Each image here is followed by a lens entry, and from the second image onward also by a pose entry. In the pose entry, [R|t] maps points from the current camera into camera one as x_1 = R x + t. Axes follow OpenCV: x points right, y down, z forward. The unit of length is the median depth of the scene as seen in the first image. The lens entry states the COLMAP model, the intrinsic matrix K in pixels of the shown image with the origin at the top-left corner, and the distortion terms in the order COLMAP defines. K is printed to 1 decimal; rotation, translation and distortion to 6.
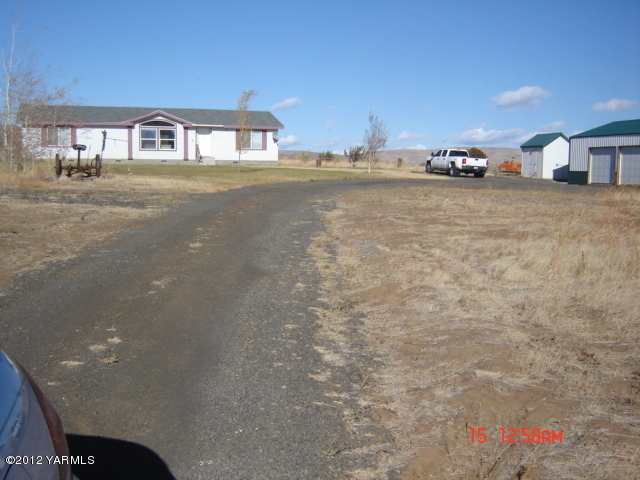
lens RADIAL K [[721.1, 0, 323.5], [0, 721.1, 274.3], [0, 0, 1]] dist [-0.121738, 0.000000]
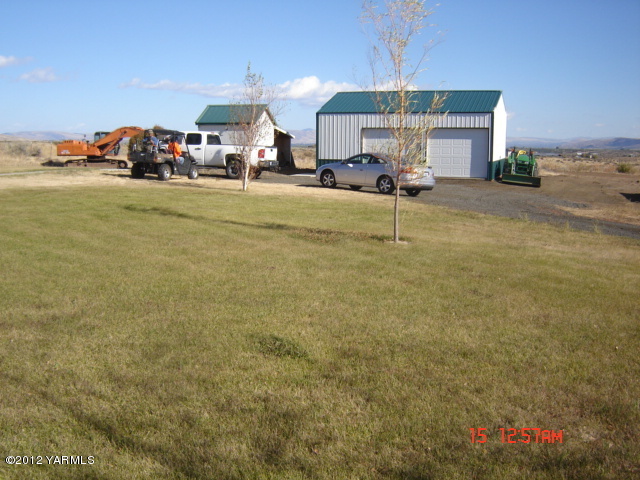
lens RADIAL K [[721.1, 0, 323.4], [0, 721.1, 240.7], [0, 0, 1]] dist [-0.121738, 0.000000]
pose [[0.542051, -0.131897, 0.829930, -0.276529], [0.123158, 0.989411, 0.076805, -0.118330], [-0.831272, 0.060580, 0.552555, 0.588590]]
